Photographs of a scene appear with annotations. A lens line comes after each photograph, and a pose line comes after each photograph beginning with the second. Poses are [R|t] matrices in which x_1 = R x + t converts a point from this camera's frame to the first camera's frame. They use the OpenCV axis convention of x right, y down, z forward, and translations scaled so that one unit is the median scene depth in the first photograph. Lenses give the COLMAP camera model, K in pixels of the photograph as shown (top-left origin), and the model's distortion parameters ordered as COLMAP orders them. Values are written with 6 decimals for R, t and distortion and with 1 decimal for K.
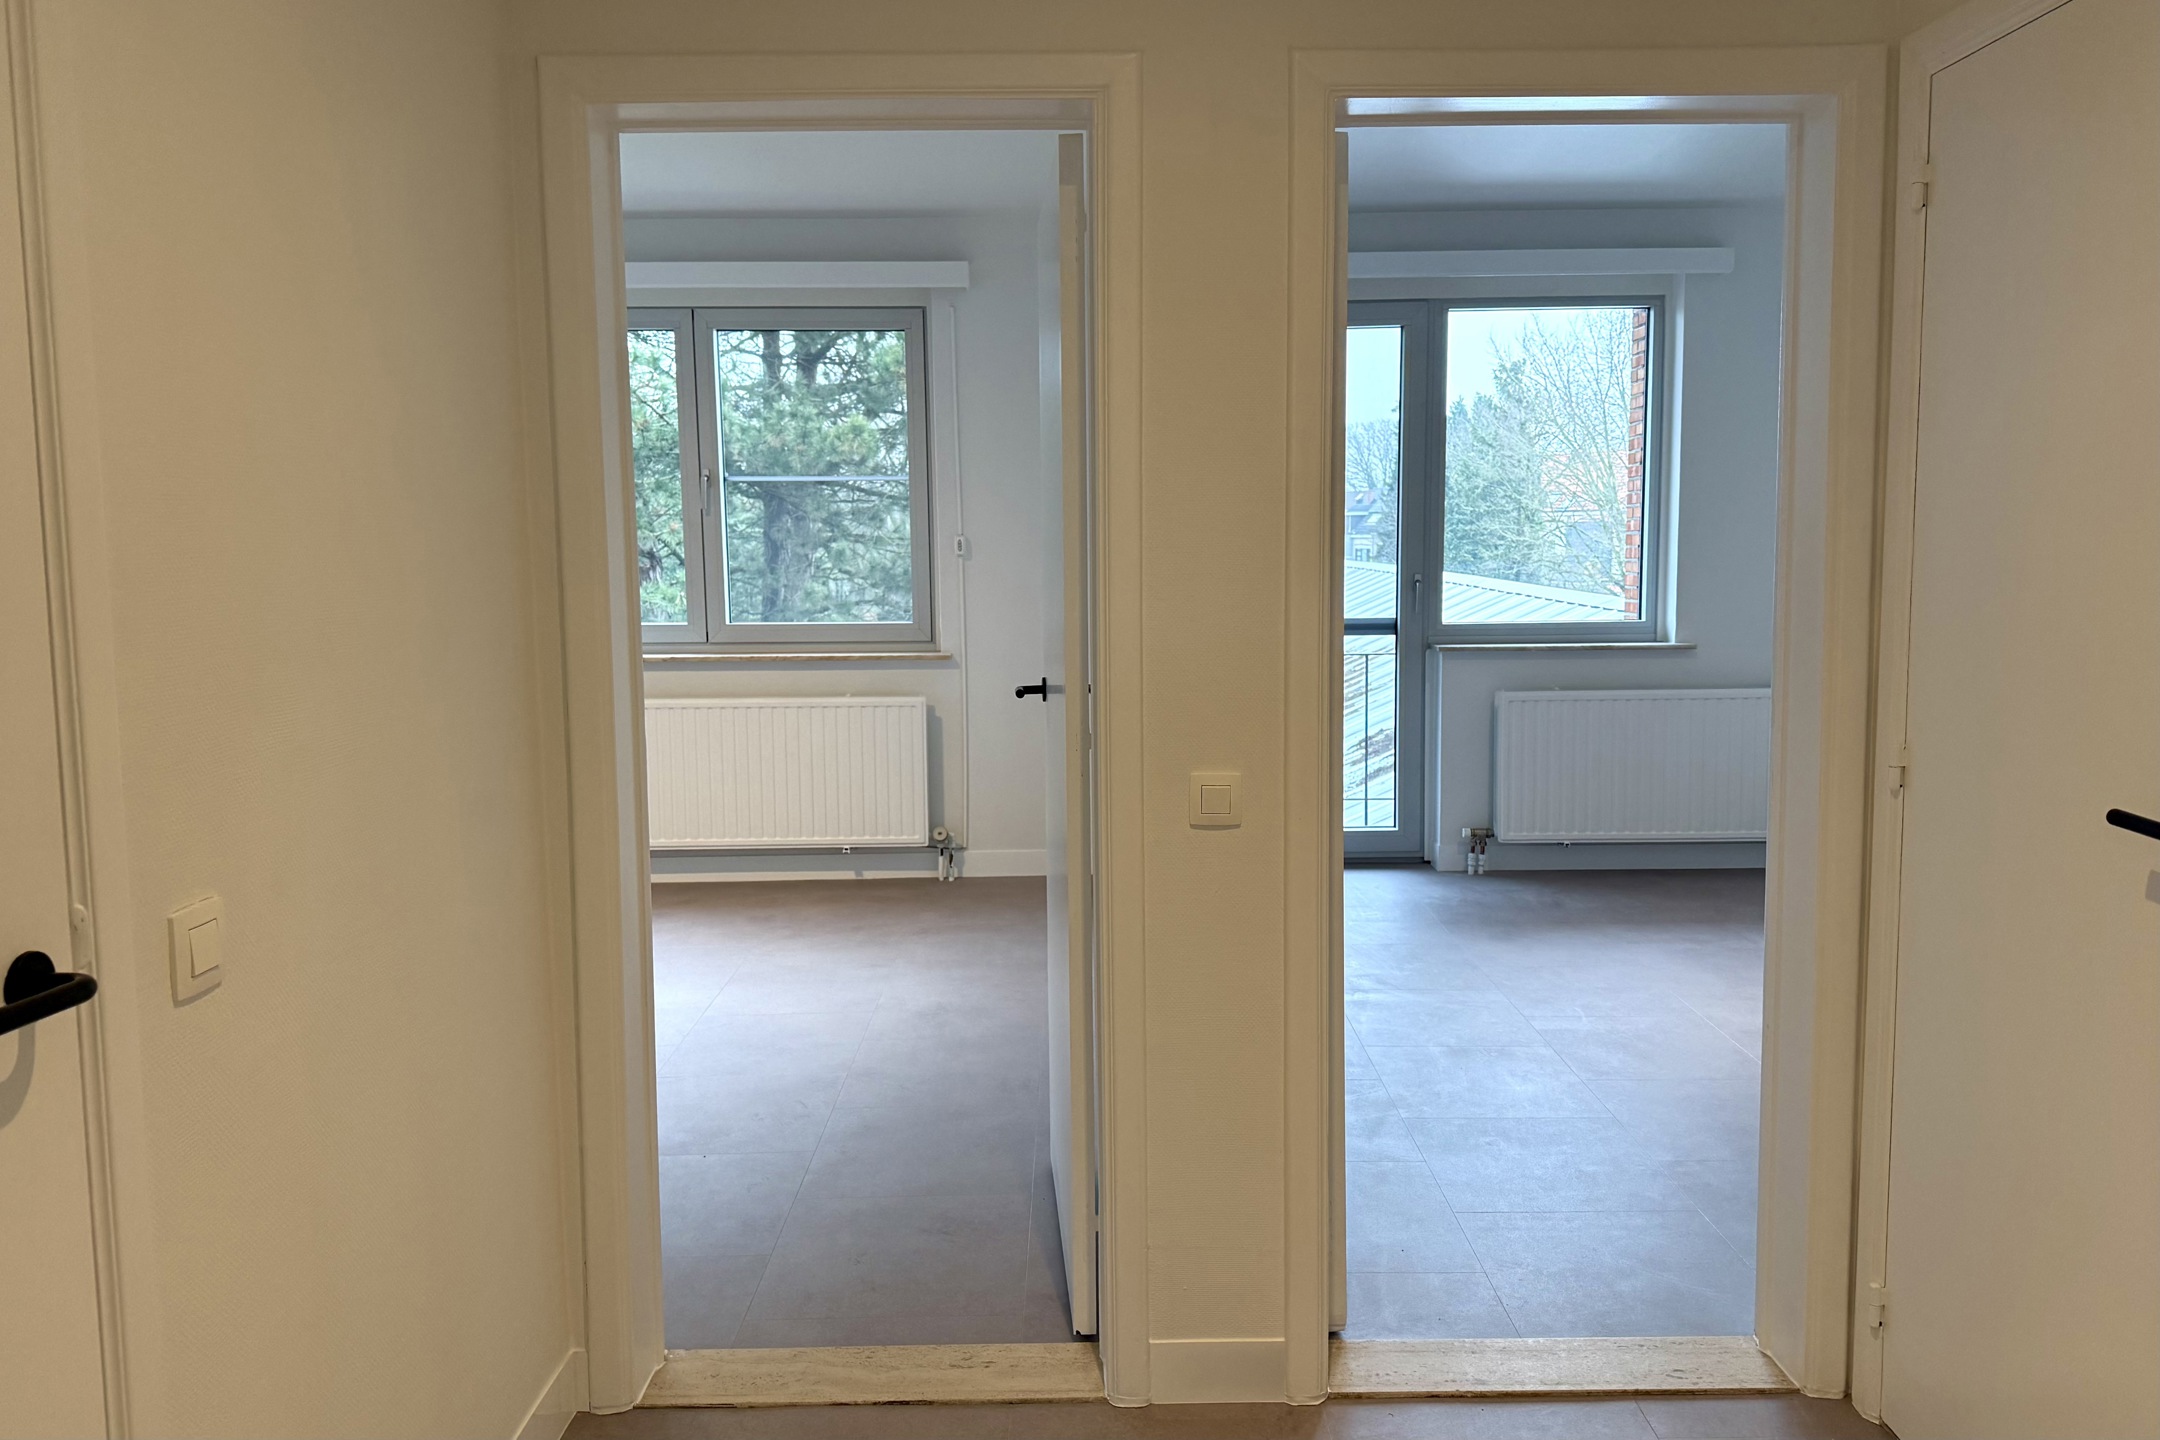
lens RADIAL K [[1546.1, 0, 1083.6], [0, 1546.1, 701.8], [0, 0, 1]] dist [0.102917, -0.000287]
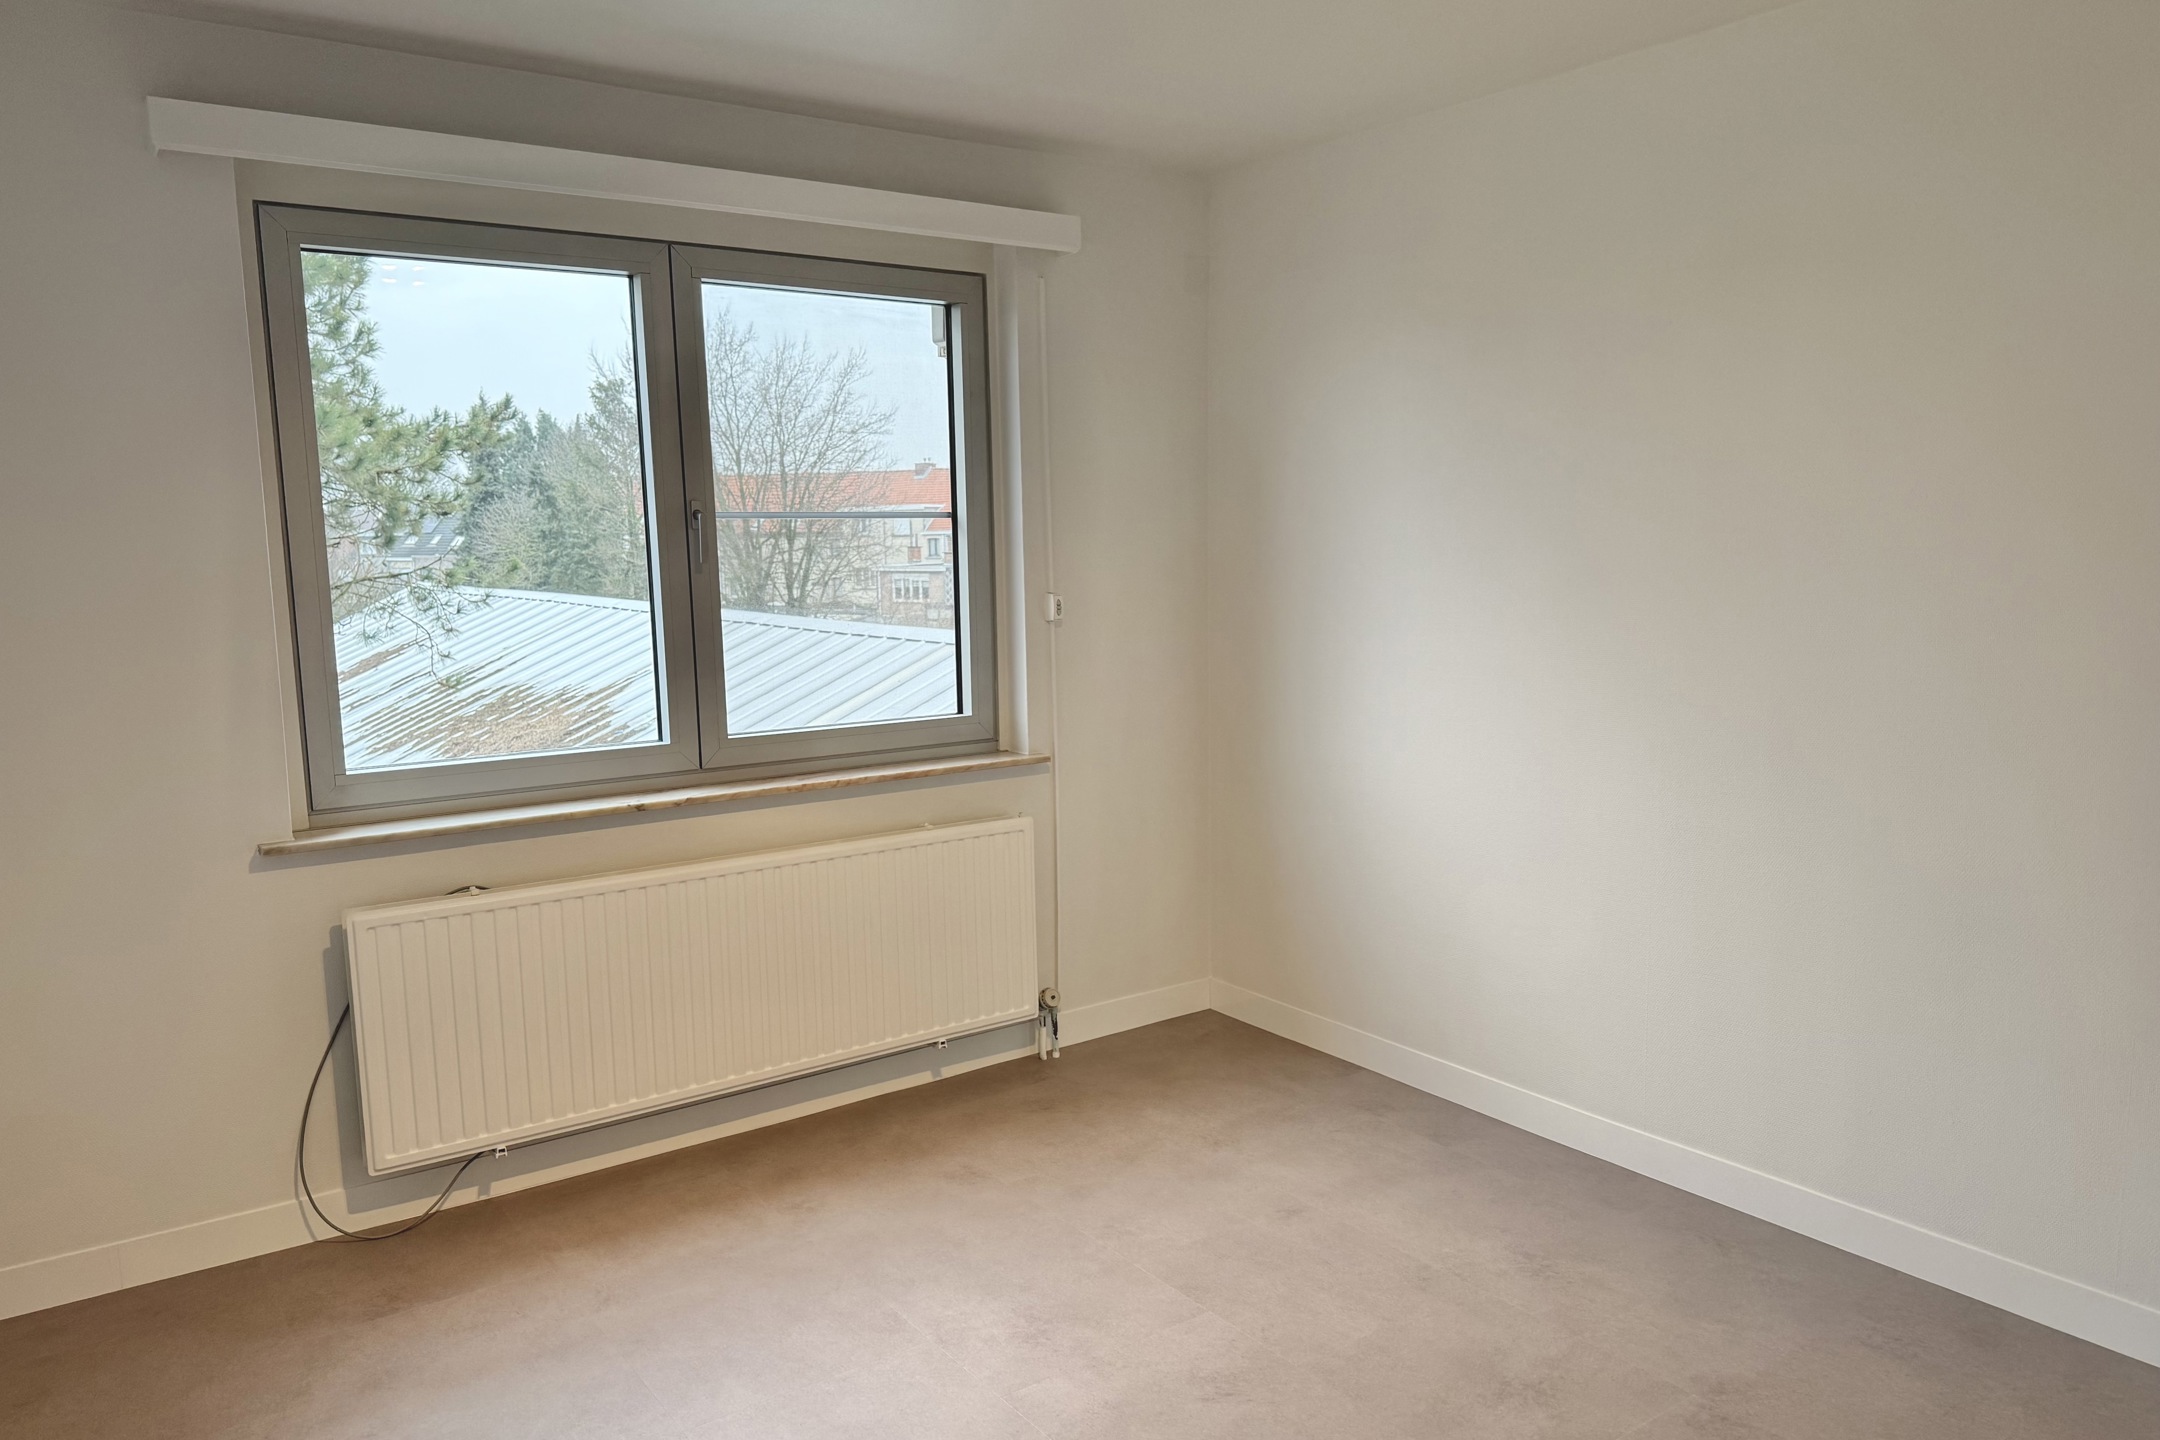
lens RADIAL K [[1504.6, 0, 1075.7], [0, 1504.6, 826.2], [0, 0, 1]] dist [0.083238, -0.000323]
pose [[0.830329, -0.106385, 0.547024, -0.464954], [0.068597, 0.993656, 0.089123, -0.060620], [-0.553035, -0.036477, 0.832359, 0.379478]]
